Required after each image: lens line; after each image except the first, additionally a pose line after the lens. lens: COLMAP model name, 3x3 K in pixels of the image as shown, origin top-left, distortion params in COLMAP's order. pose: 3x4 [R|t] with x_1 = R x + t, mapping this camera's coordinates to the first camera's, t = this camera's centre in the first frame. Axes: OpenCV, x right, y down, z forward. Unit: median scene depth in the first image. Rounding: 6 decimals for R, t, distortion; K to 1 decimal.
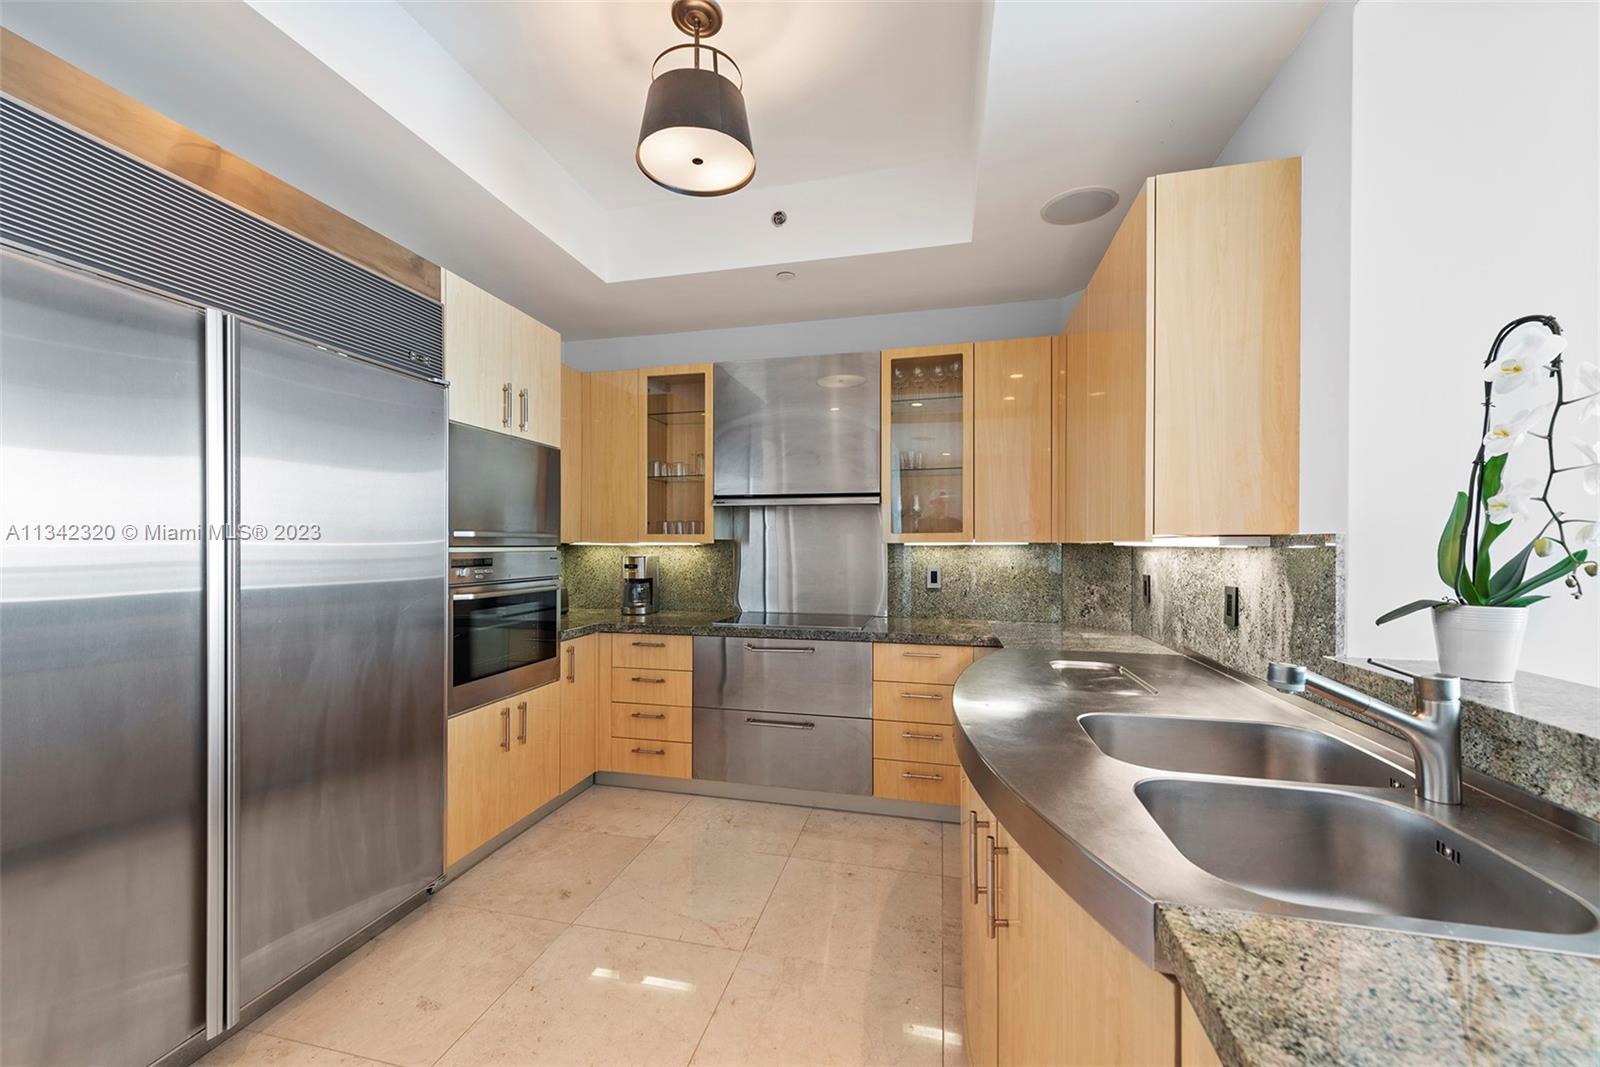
lens RADIAL K [[628.9, 0, 791.9], [0, 628.9, 547.0], [0, 0, 1]] dist [0.005484, -0.000136]
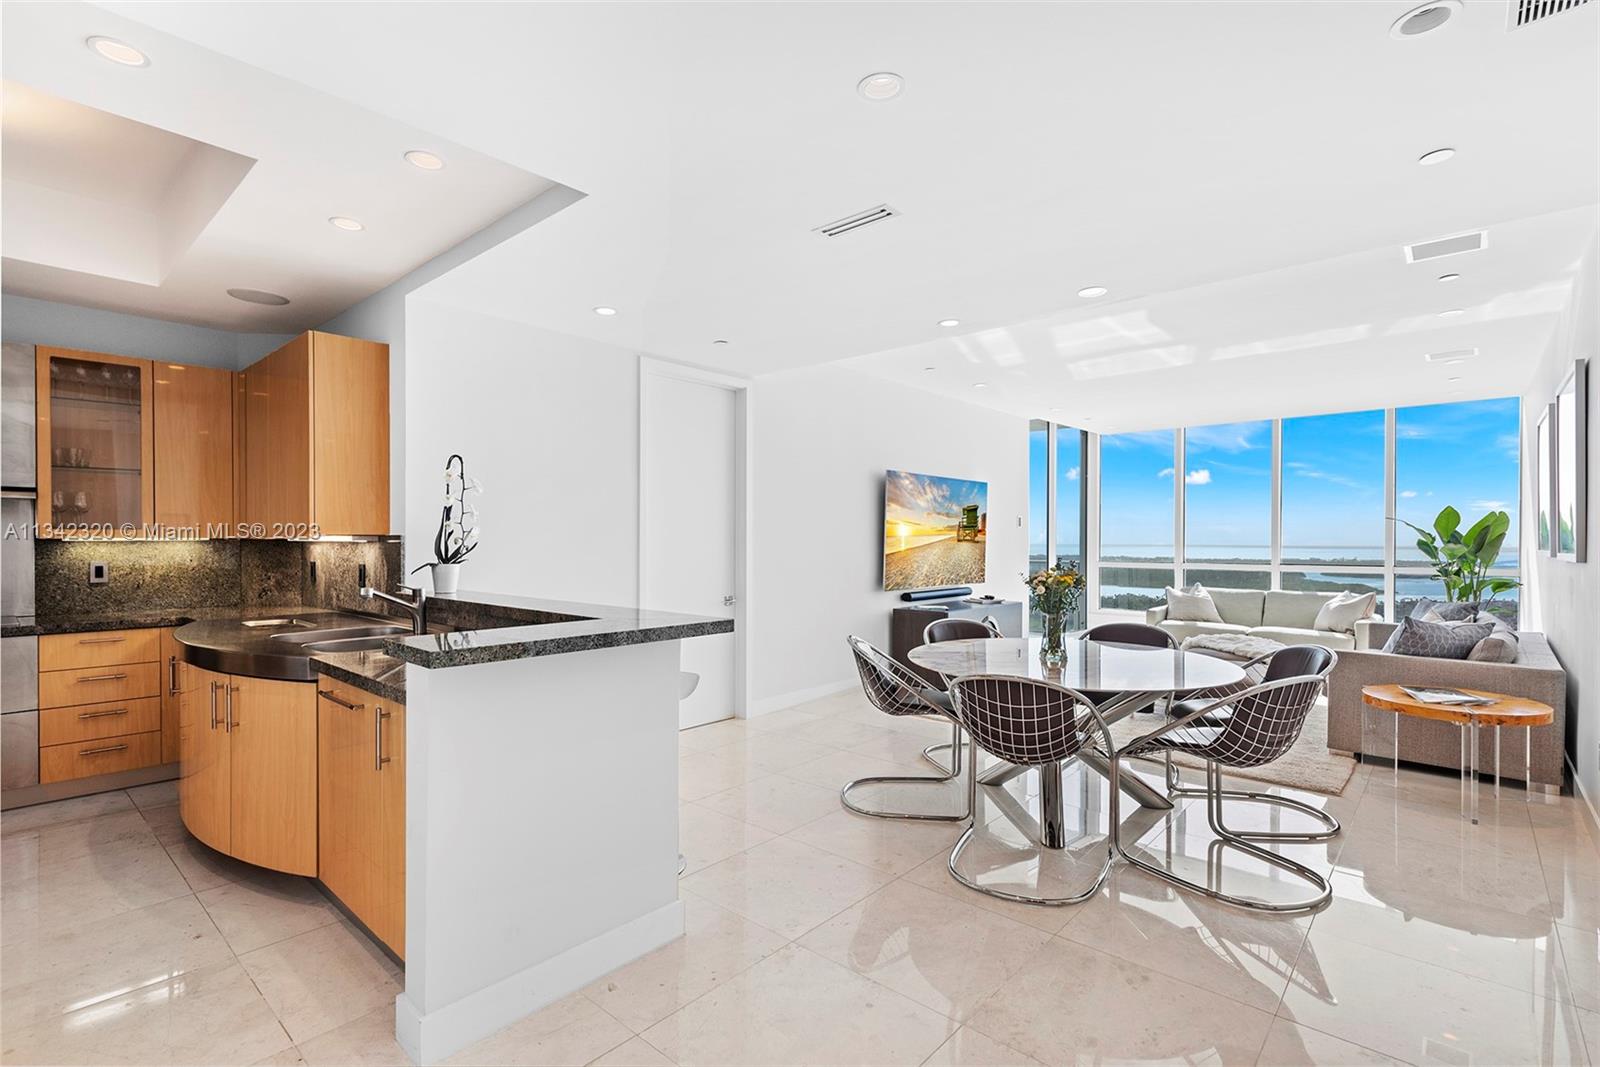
lens RADIAL K [[728.9, 0, 793.5], [0, 728.9, 543.5], [0, 0, 1]] dist [0.013350, -0.013294]
pose [[0.466334, -0.004610, 0.884597, -0.373421], [0.003429, 0.999988, 0.003404, 0.001537], [-0.884602, 0.001445, 0.466344, -0.696923]]
